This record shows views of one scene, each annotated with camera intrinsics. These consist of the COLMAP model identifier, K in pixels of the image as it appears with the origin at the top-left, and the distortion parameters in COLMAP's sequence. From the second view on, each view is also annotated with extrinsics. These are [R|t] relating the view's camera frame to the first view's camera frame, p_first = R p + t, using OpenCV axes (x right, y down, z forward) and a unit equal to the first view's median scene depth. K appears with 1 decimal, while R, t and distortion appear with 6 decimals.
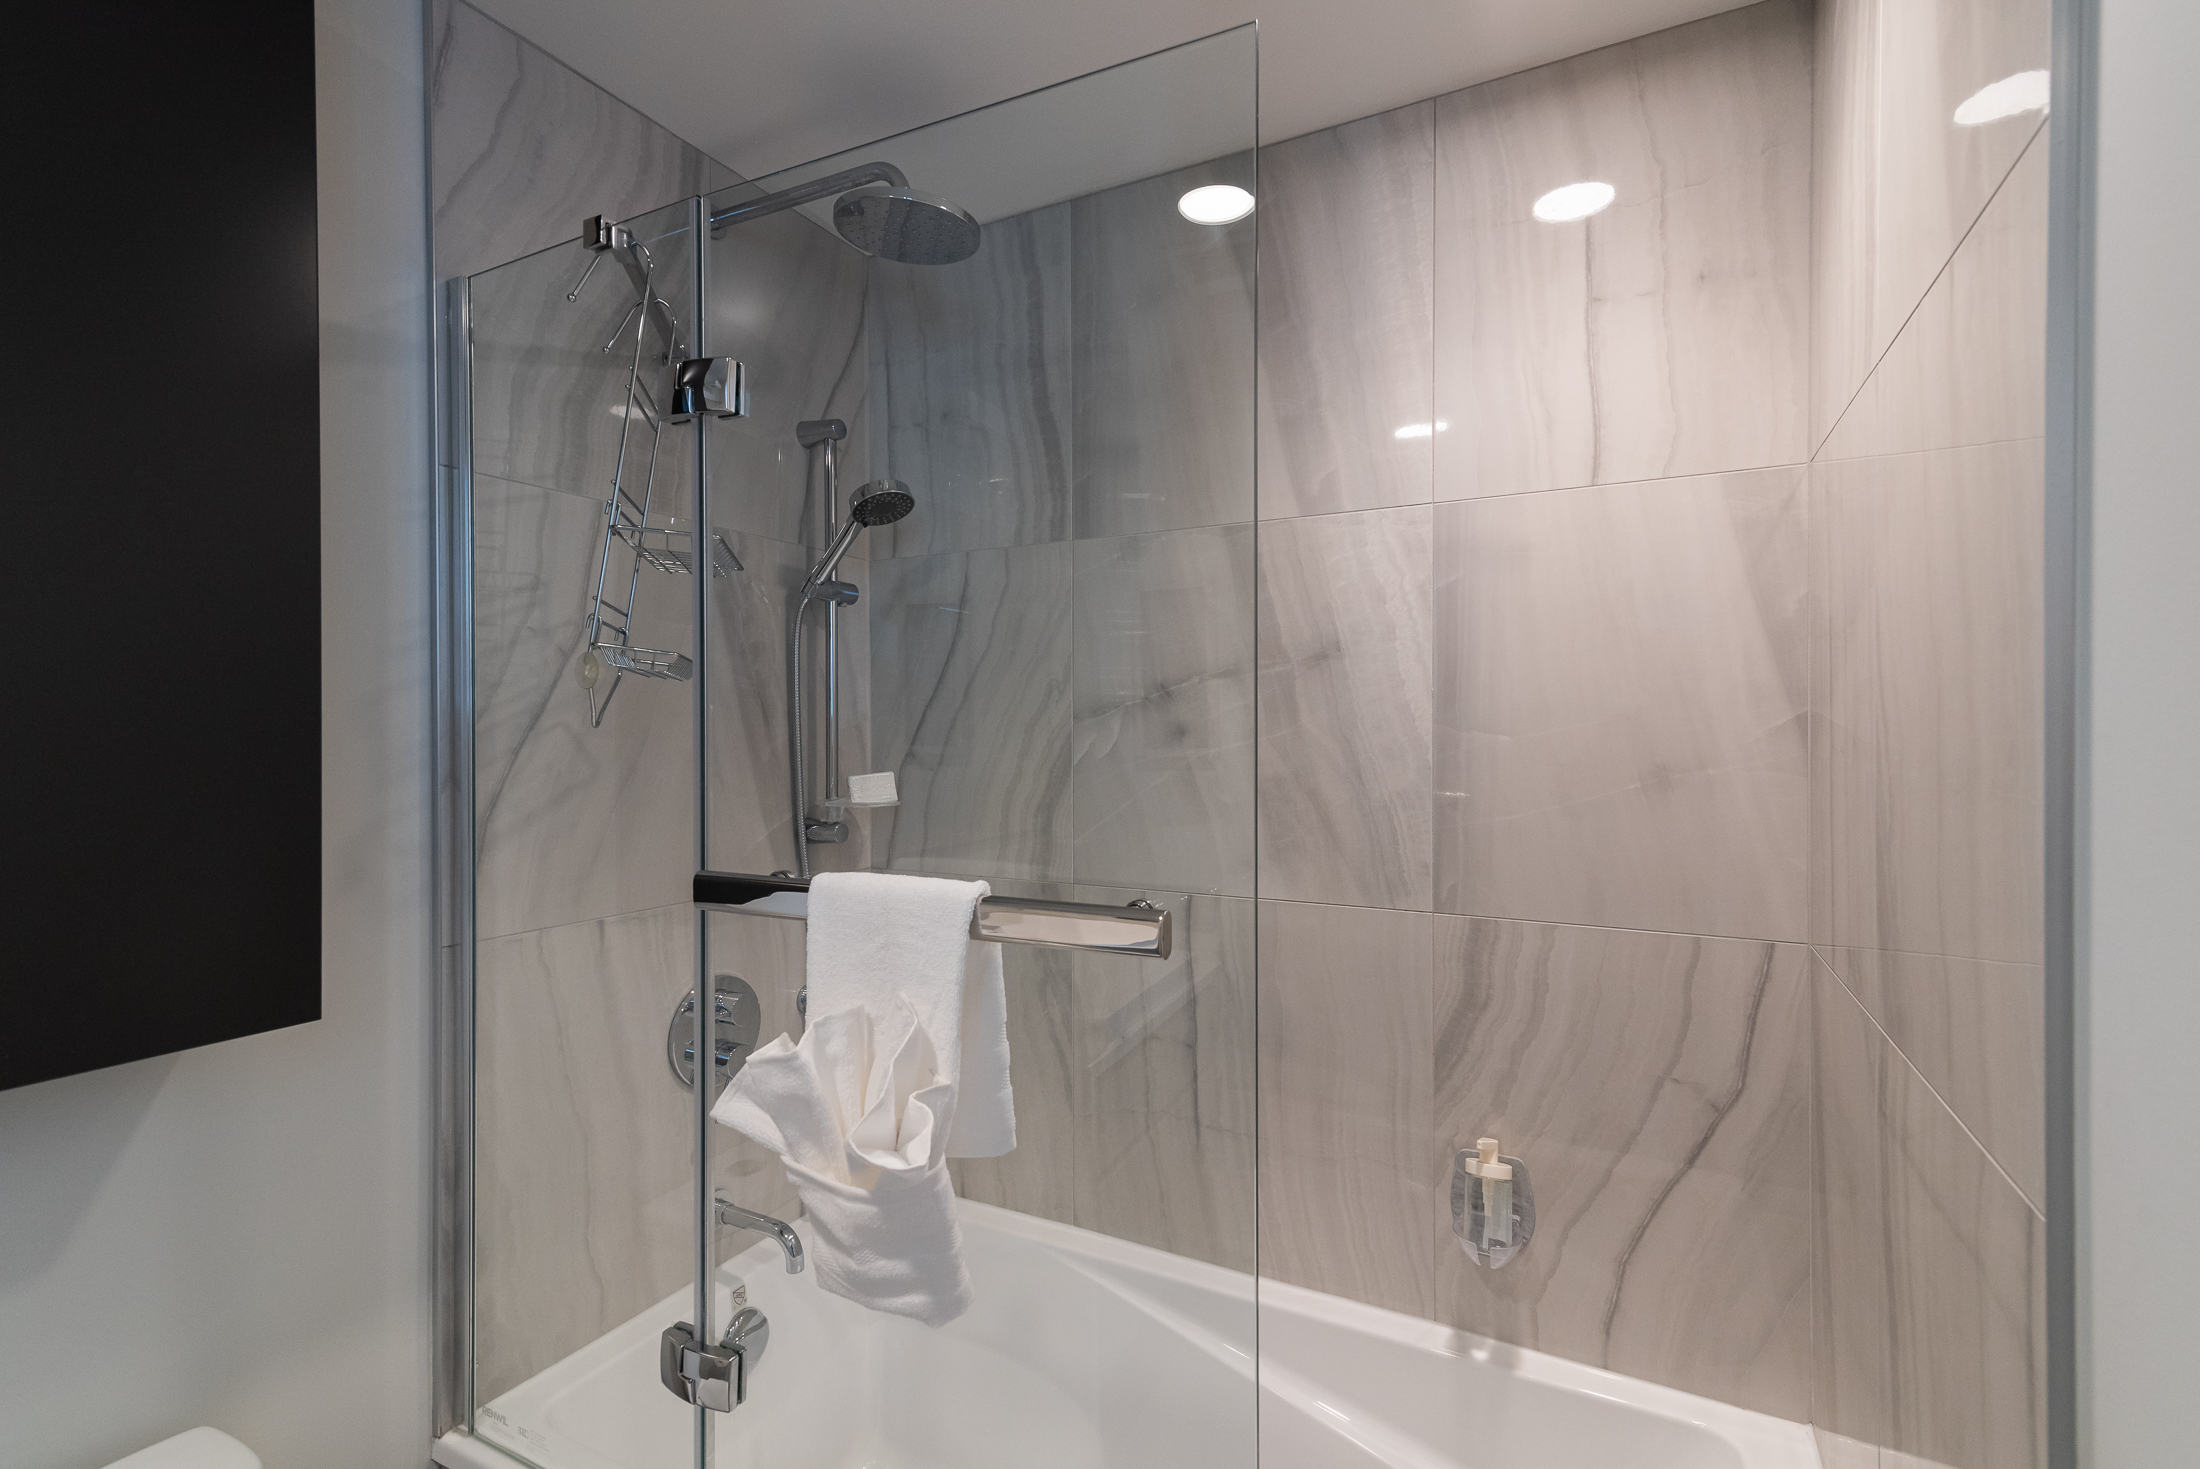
lens RADIAL K [[985.7, 0, 1101.5], [0, 985.7, 734.8], [0, 0, 1]] dist [0.022220, -0.003800]
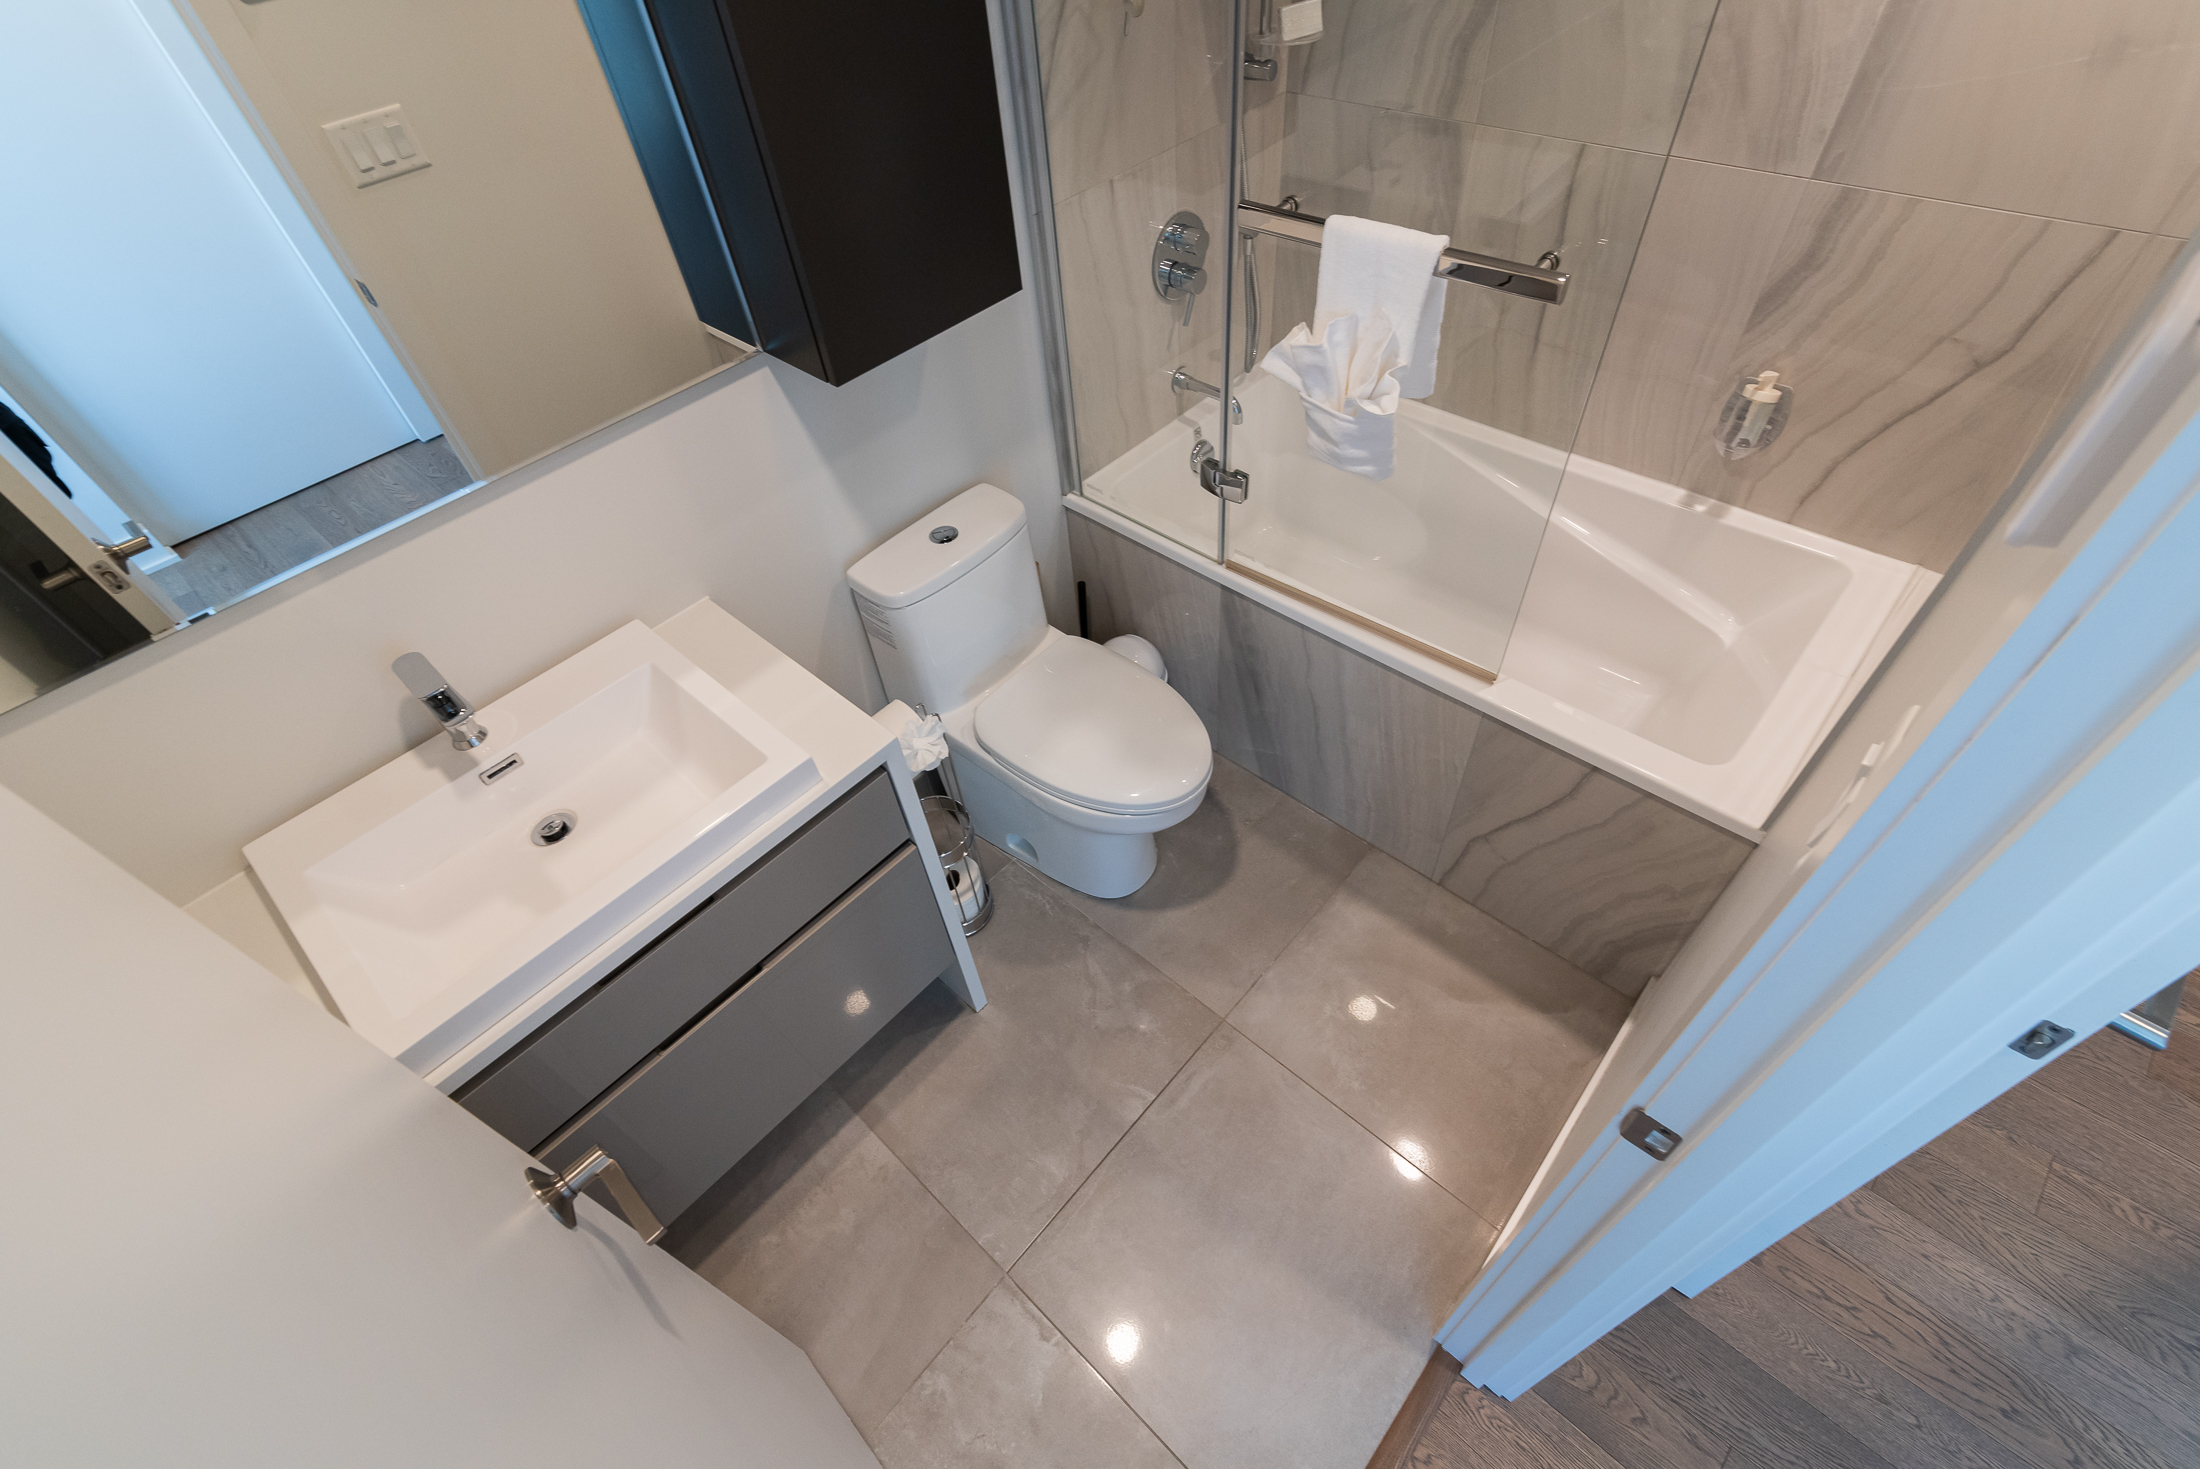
lens RADIAL K [[985.7, 0, 1105.6], [0, 985.7, 744.5], [0, 0, 1]] dist [0.022220, -0.003800]
pose [[0.966715, 0.143513, -0.211818, -0.112328], [0.065210, 0.662337, 0.746363, -0.305759], [0.247407, -0.735333, 0.630932, -0.411415]]
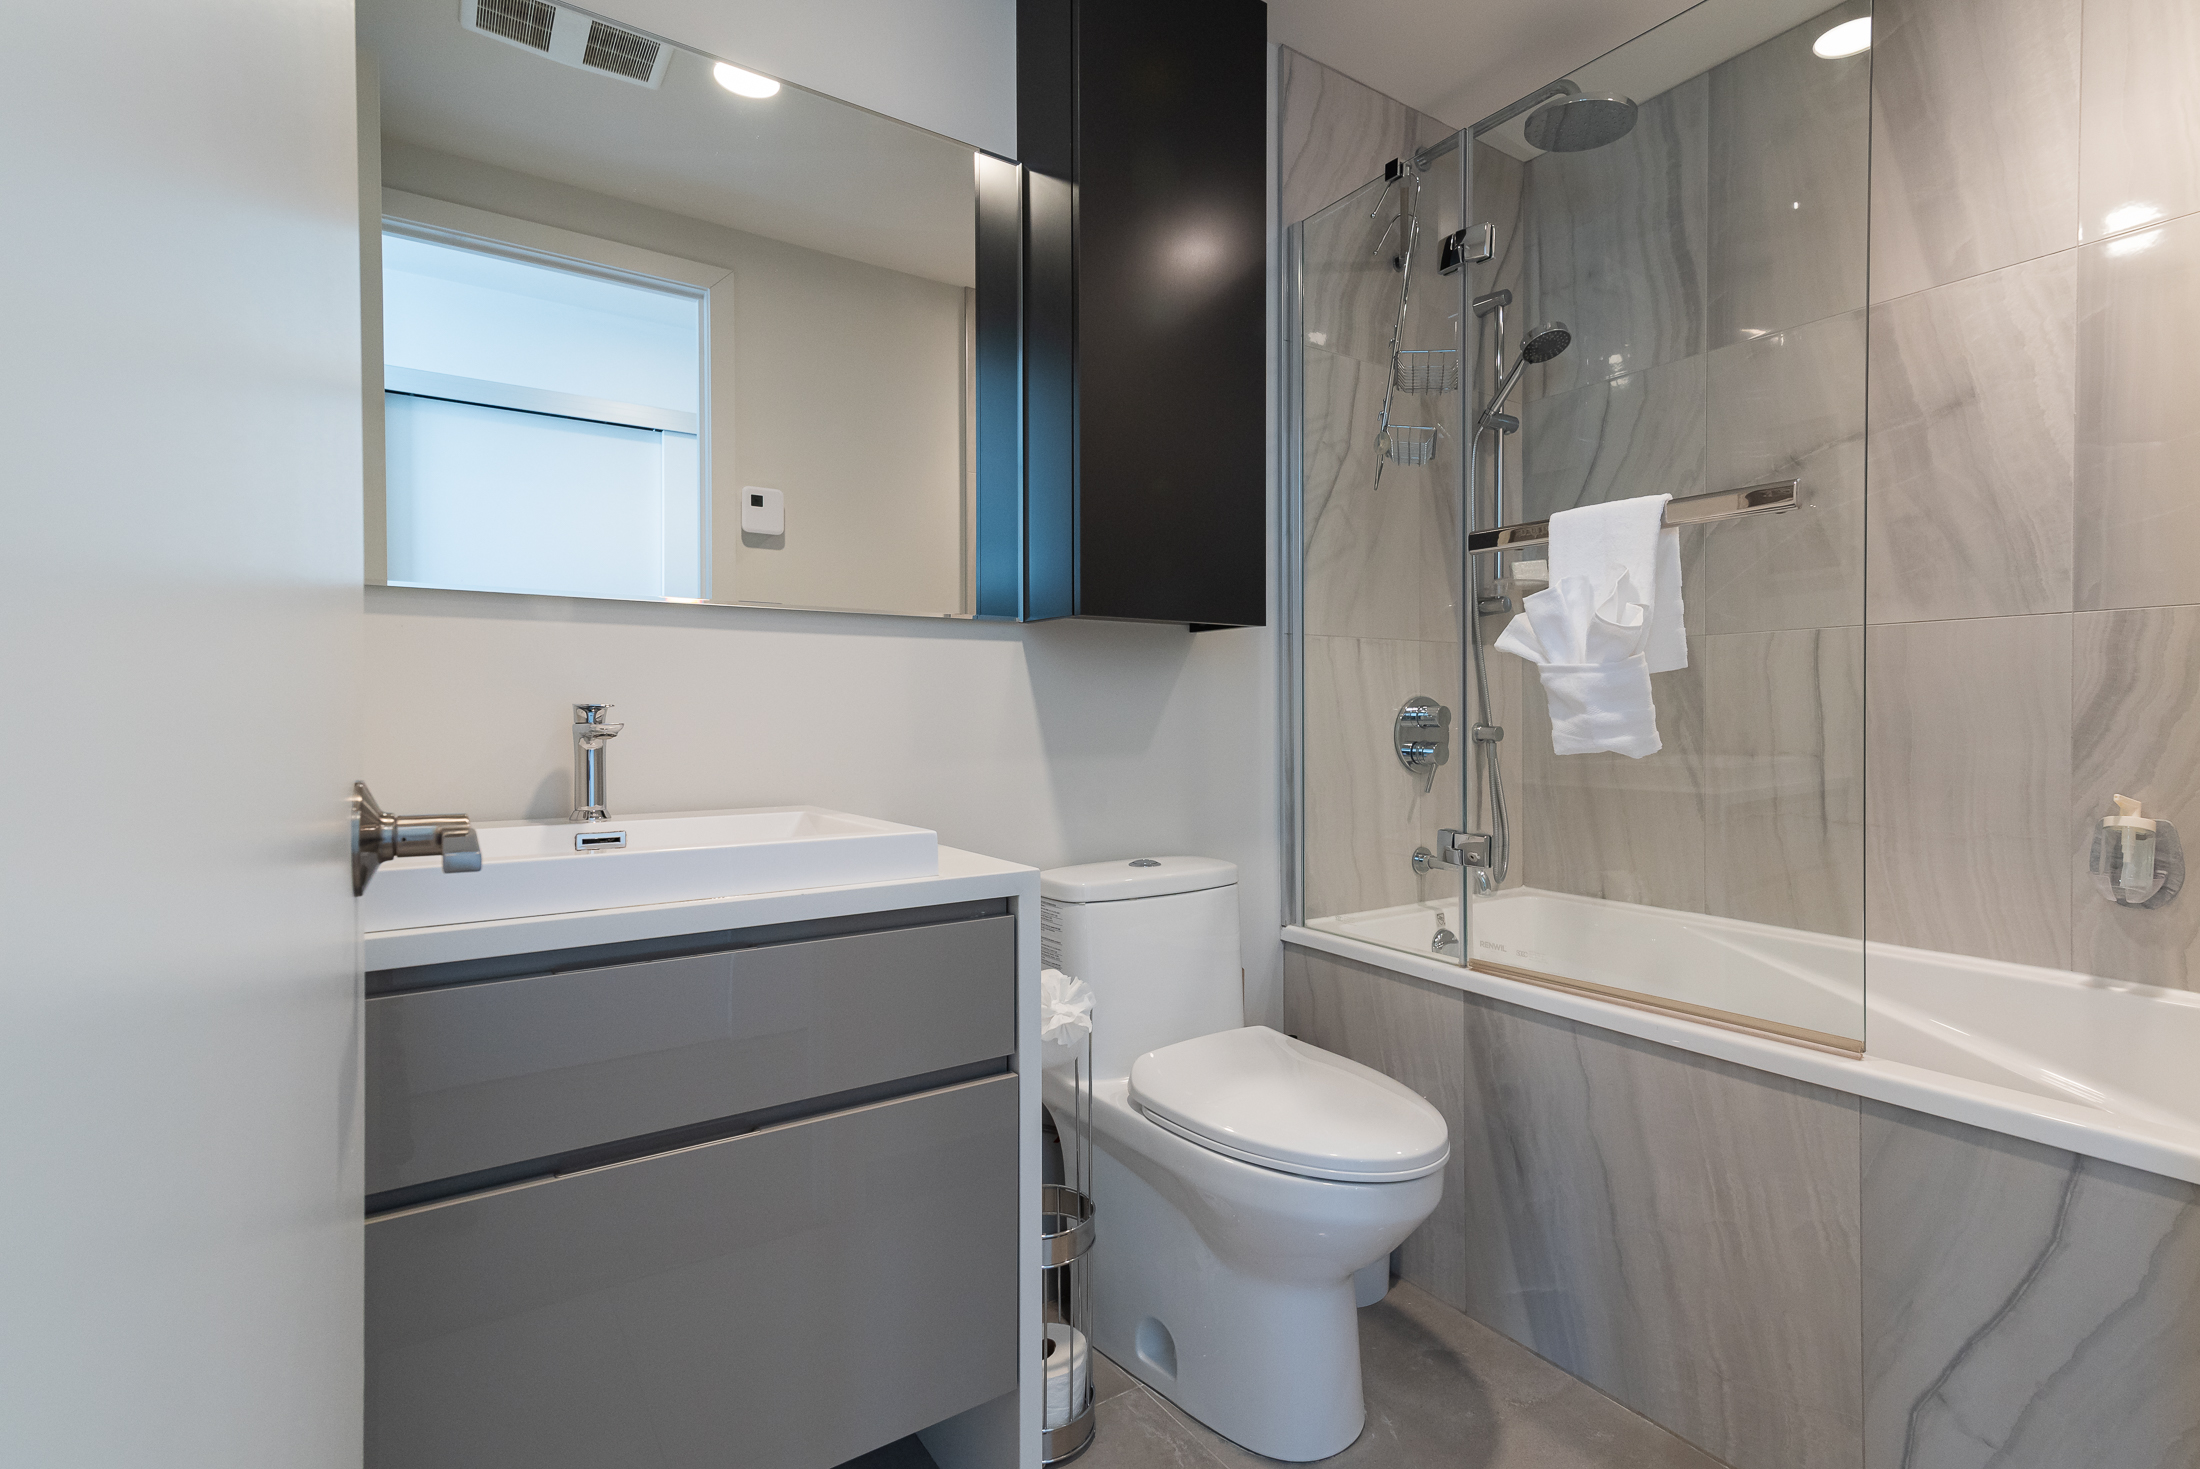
lens RADIAL K [[1062.3, 0, 1164.9], [0, 1062.3, 737.0], [0, 0, 1]] dist [0.020030, -0.002388]
pose [[0.894858, 0.002583, -0.446343, -0.043804], [0.000682, 0.999974, 0.007154, 0.317209], [0.446350, -0.006706, 0.894833, -0.569810]]
